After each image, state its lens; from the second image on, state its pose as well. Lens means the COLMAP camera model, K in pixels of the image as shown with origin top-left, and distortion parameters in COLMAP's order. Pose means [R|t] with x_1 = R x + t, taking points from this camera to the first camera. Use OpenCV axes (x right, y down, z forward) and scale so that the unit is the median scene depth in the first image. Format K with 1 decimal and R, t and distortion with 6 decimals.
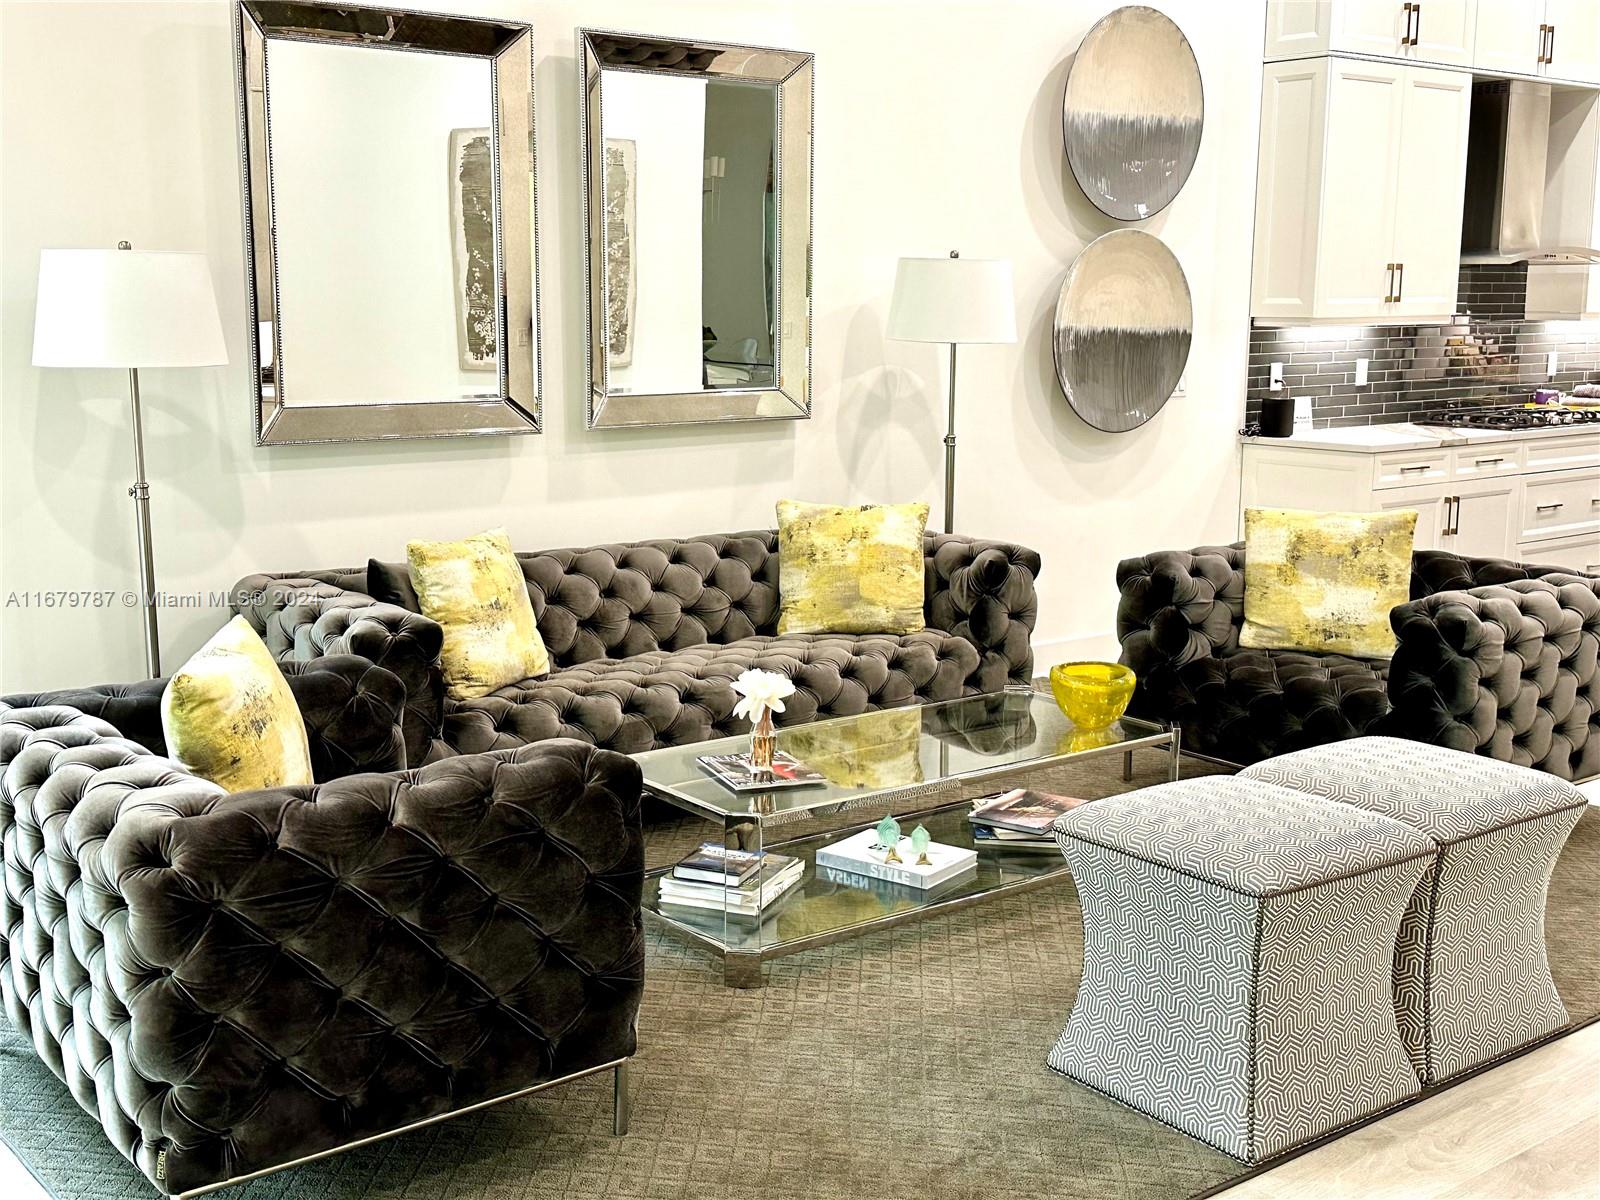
lens RADIAL K [[1846.3, 0, 800.0], [0, 1846.3, 600.0], [0, 0, 1]] dist [0.224269, -0.606021]
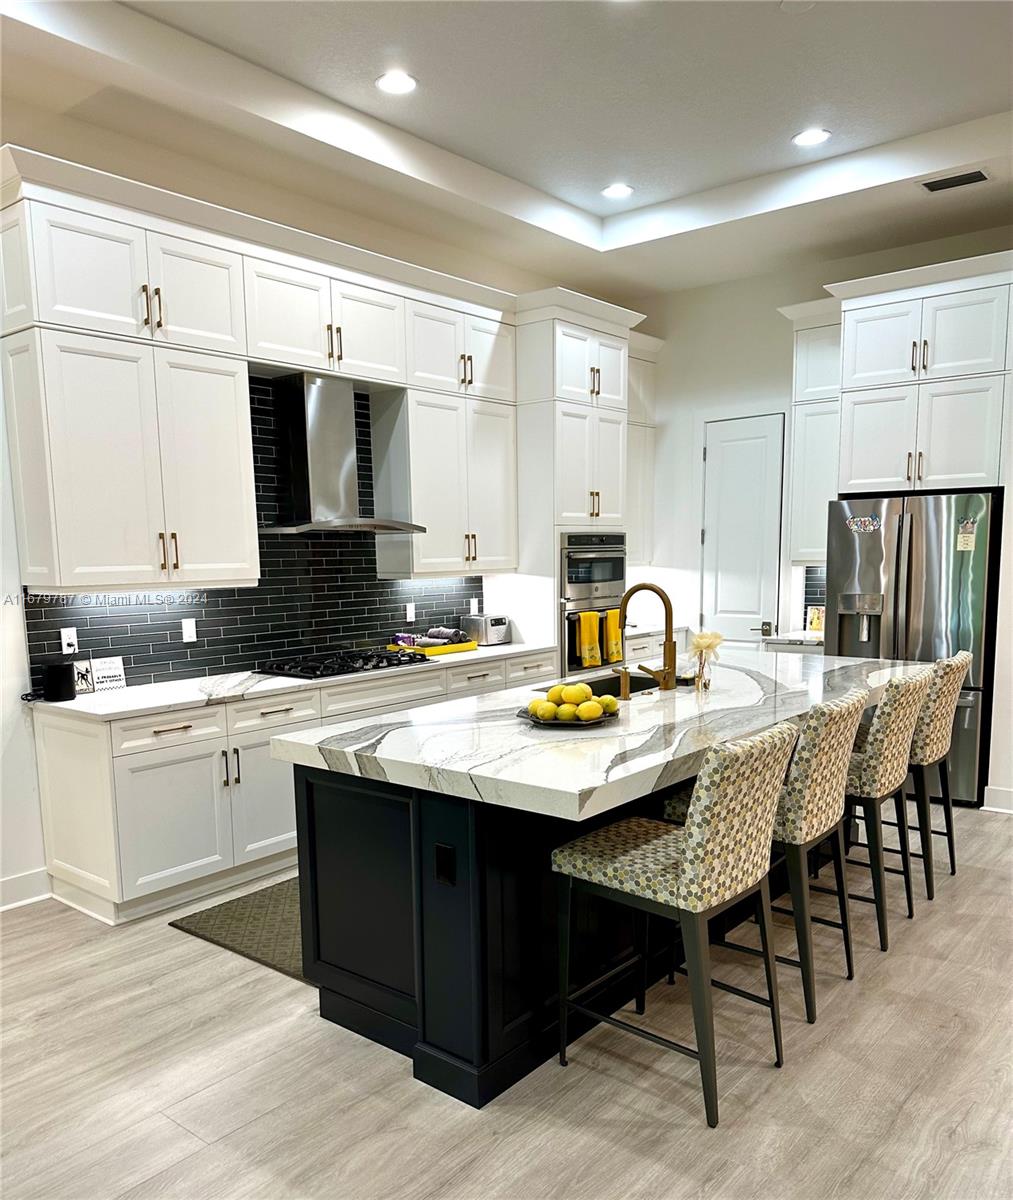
lens RADIAL K [[954.6, 0, 506.6], [0, 954.6, 685.3], [0, 0, 1]] dist [0.167965, -0.279385]
pose [[0.976418, -0.051832, 0.209574, 0.592541], [0.057248, 0.998163, -0.019857, -0.108805], [-0.208160, 0.031386, 0.977591, 0.650251]]
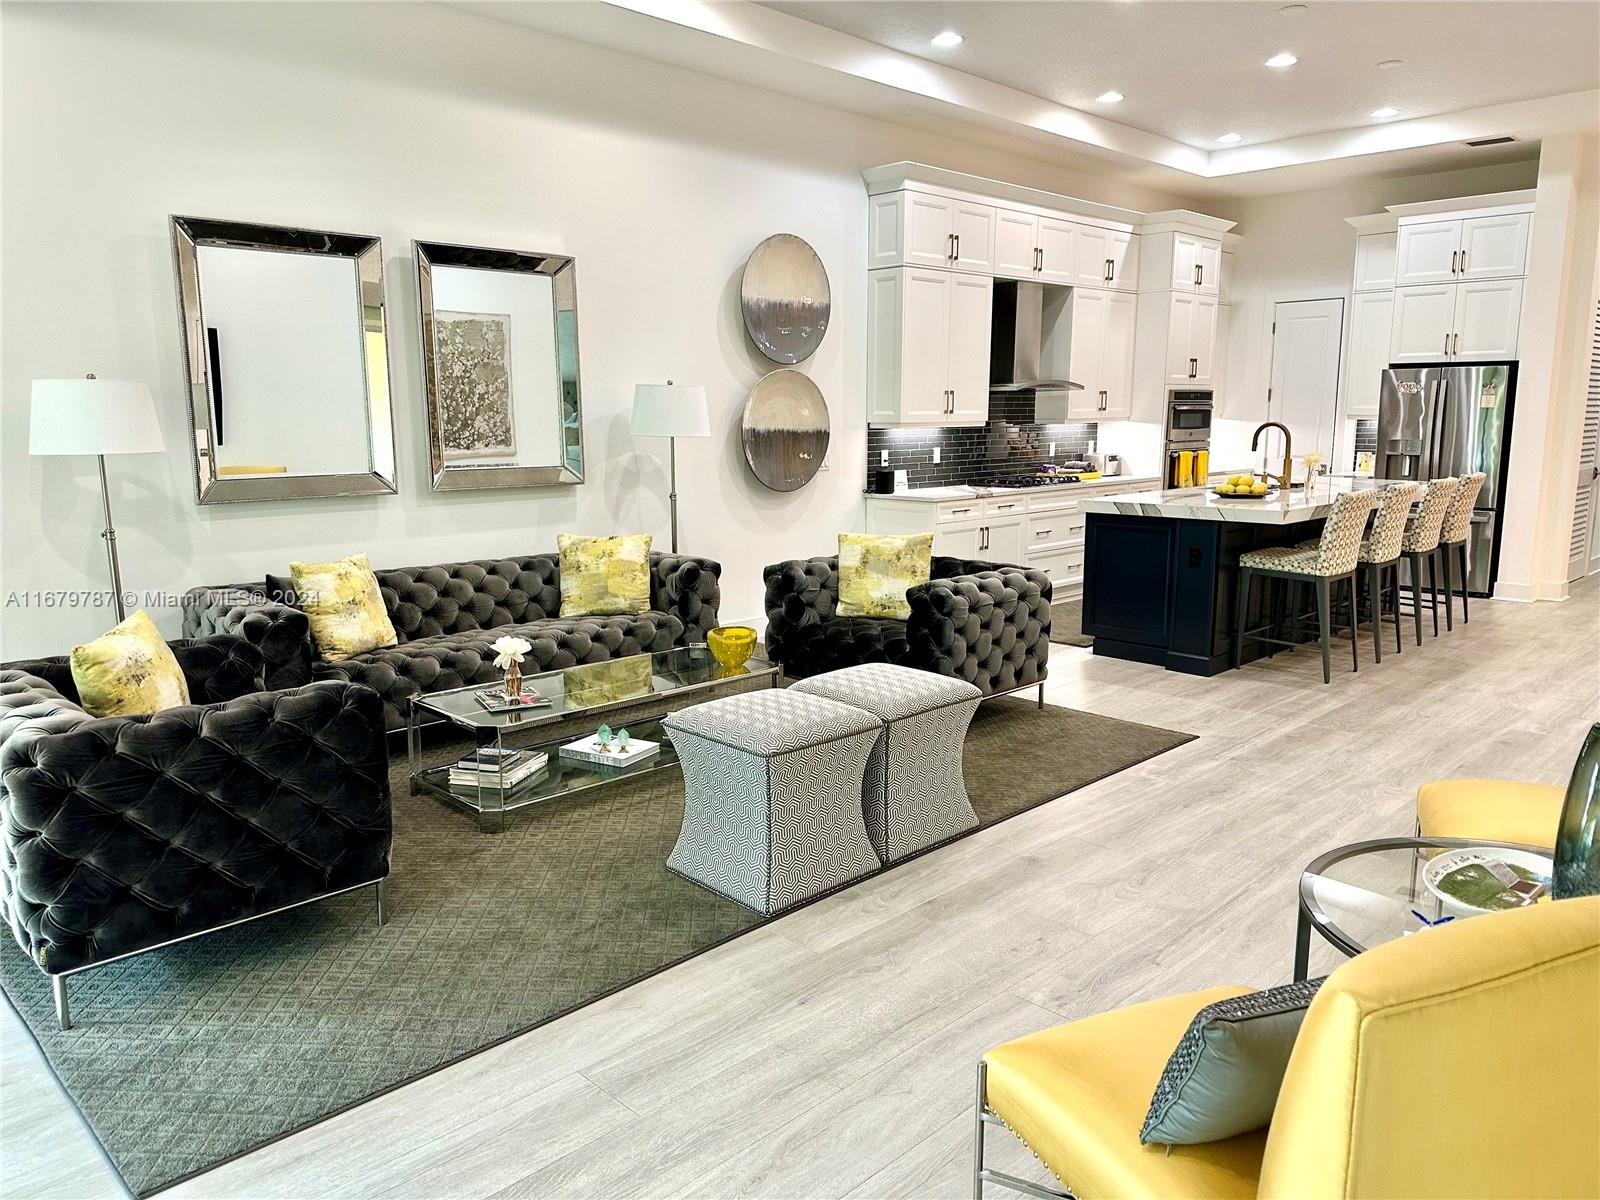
lens RADIAL K [[1129.2, 0, 807.4], [0, 1129.2, 609.0], [0, 0, 1]] dist [0.138642, -0.218893]
pose [[0.993337, -0.027715, 0.111867, 0.105844], [0.027075, 0.999607, 0.007235, 0.011800], [-0.112024, -0.004158, 0.993697, -0.010427]]
